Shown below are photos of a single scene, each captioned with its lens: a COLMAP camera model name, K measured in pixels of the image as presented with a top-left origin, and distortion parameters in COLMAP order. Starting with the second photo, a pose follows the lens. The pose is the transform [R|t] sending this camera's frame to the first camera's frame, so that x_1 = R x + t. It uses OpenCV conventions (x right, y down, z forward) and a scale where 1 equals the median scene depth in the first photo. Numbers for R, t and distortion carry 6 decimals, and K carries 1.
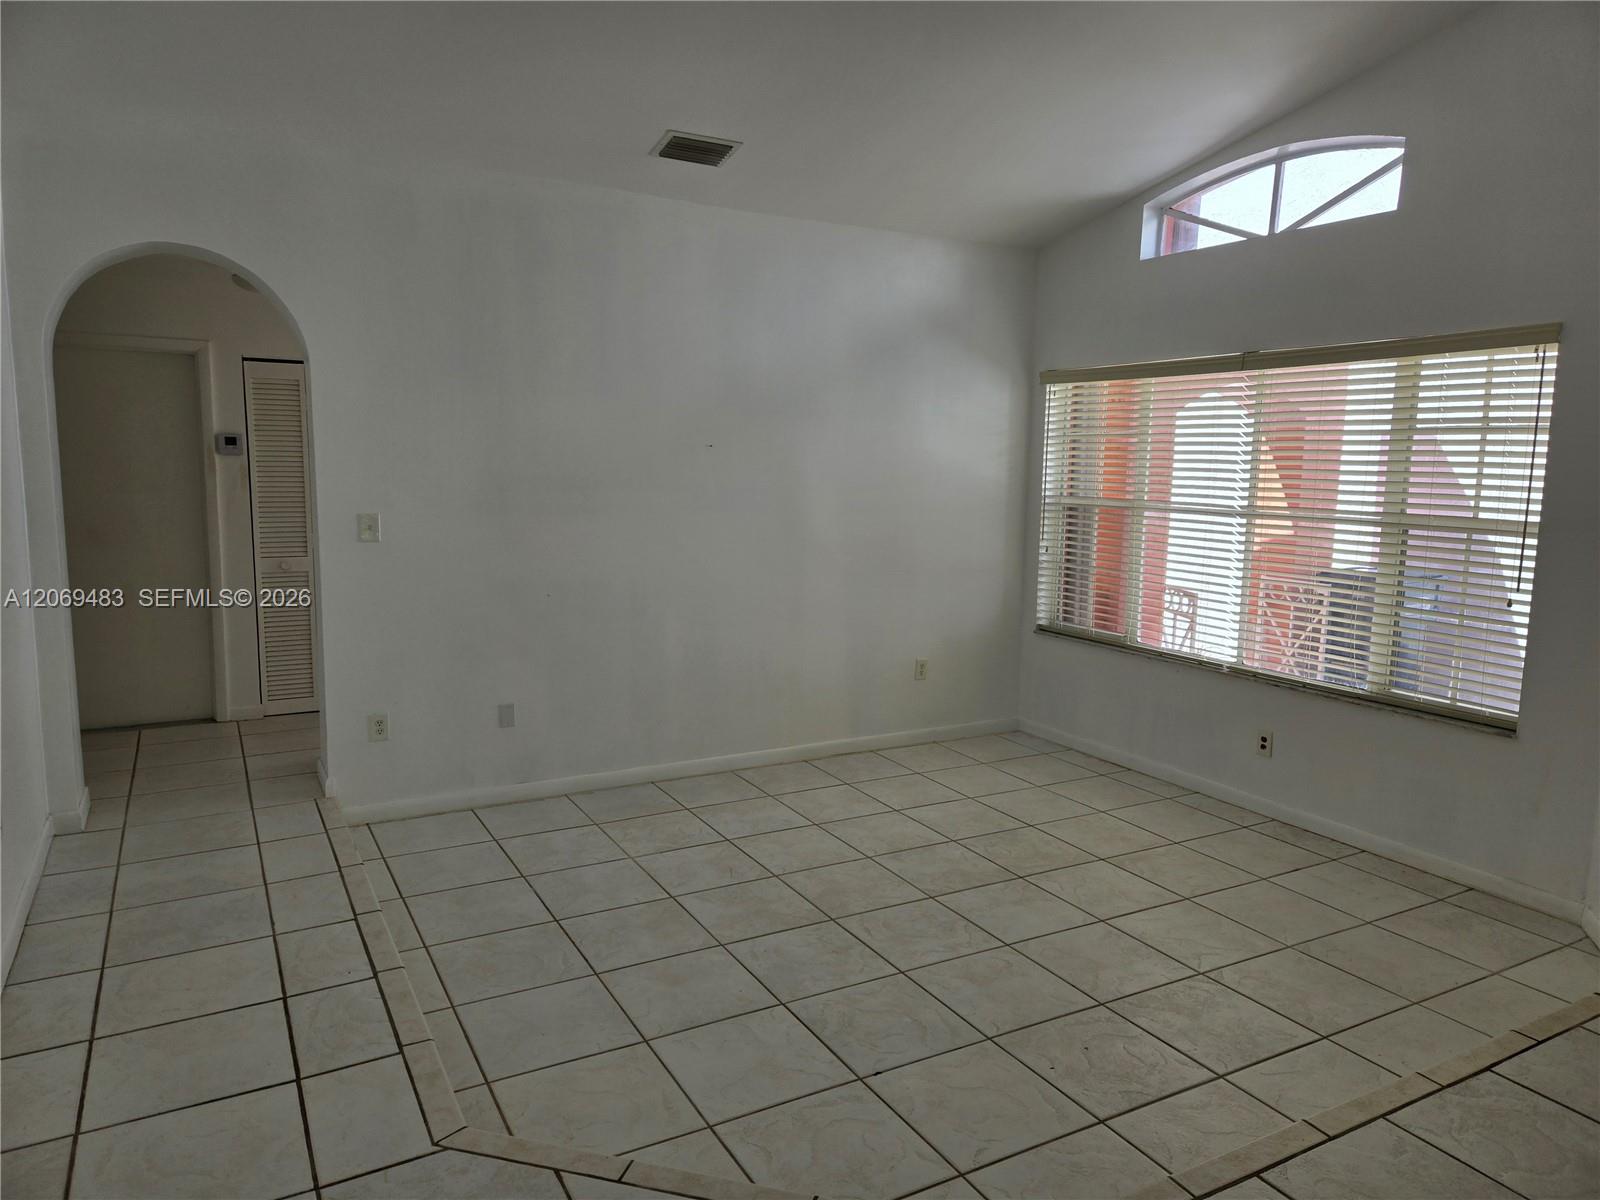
lens RADIAL K [[1067.5, 0, 800.8], [0, 1067.5, 591.5], [0, 0, 1]] dist [0.074353, -0.066157]
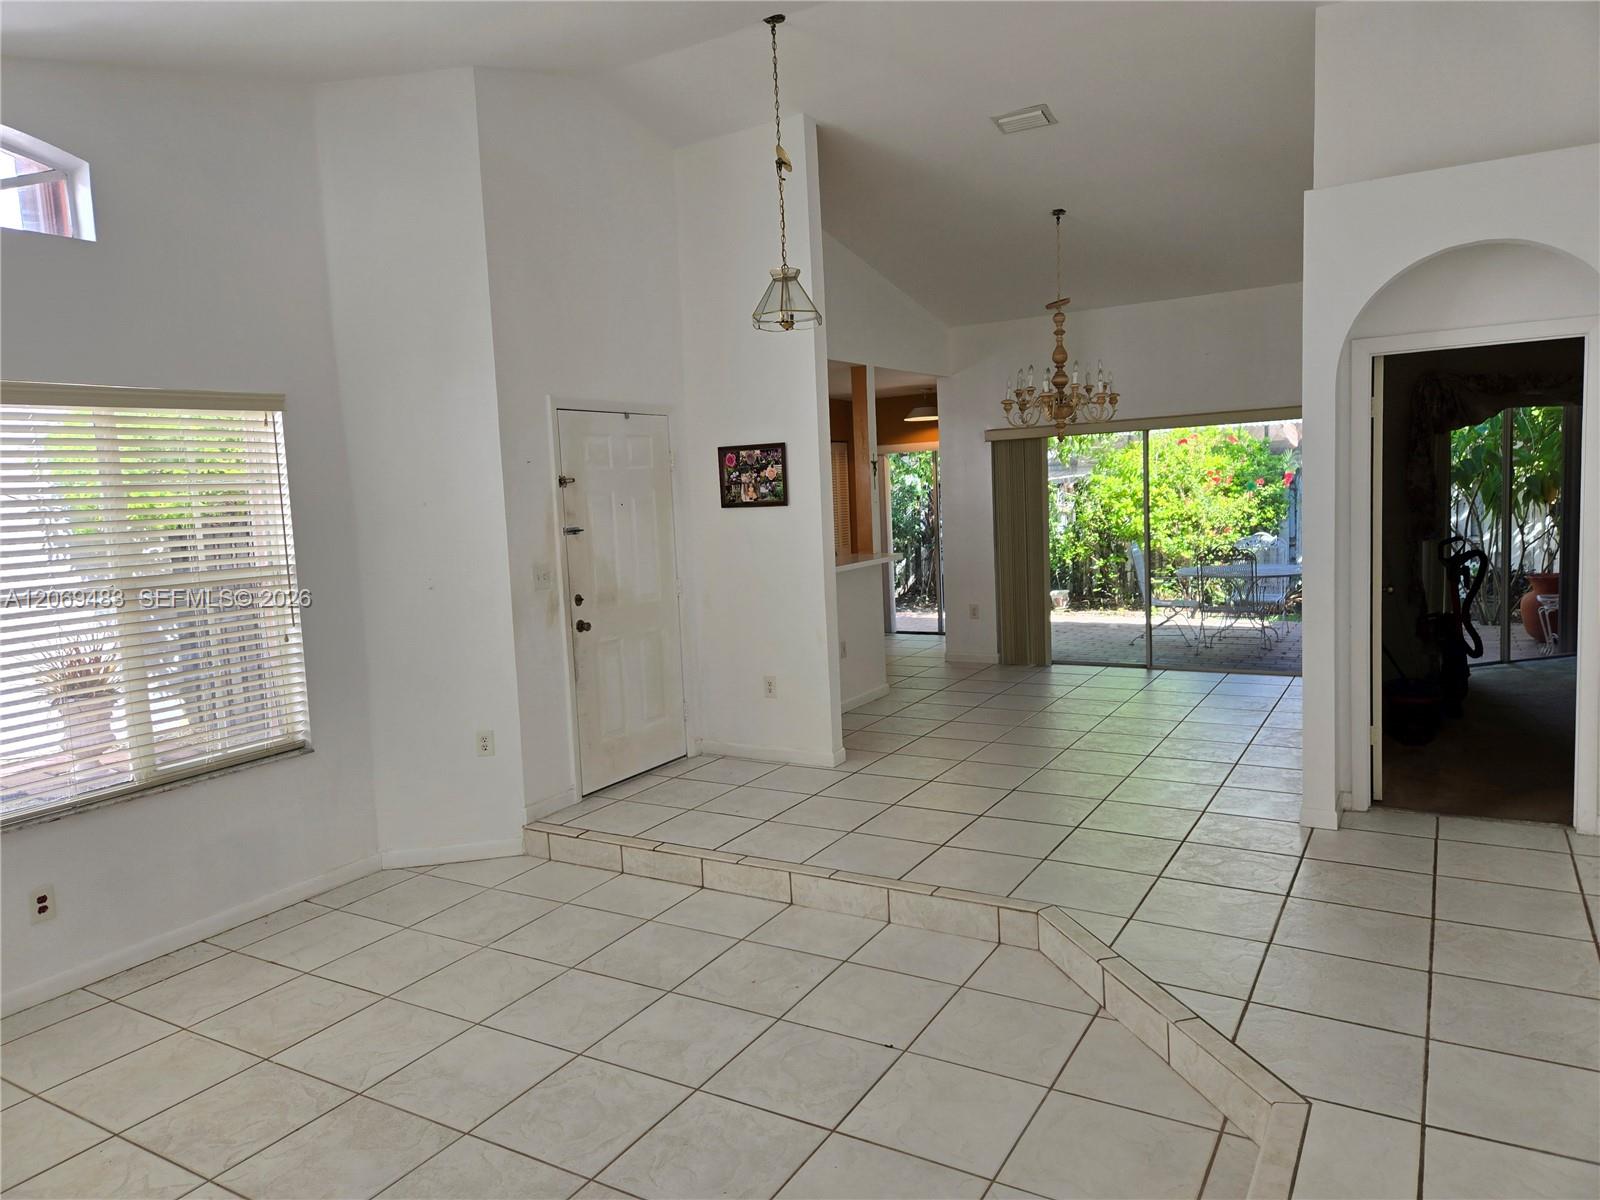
lens RADIAL K [[1069.0, 0, 793.9], [0, 1069.0, 597.0], [0, 0, 1]] dist [0.081732, -0.064314]
pose [[-0.495085, -0.086827, 0.864495, -0.569916], [0.145956, 0.972543, 0.181266, -0.156518], [-0.856497, 0.215920, -0.468818, 1.065438]]
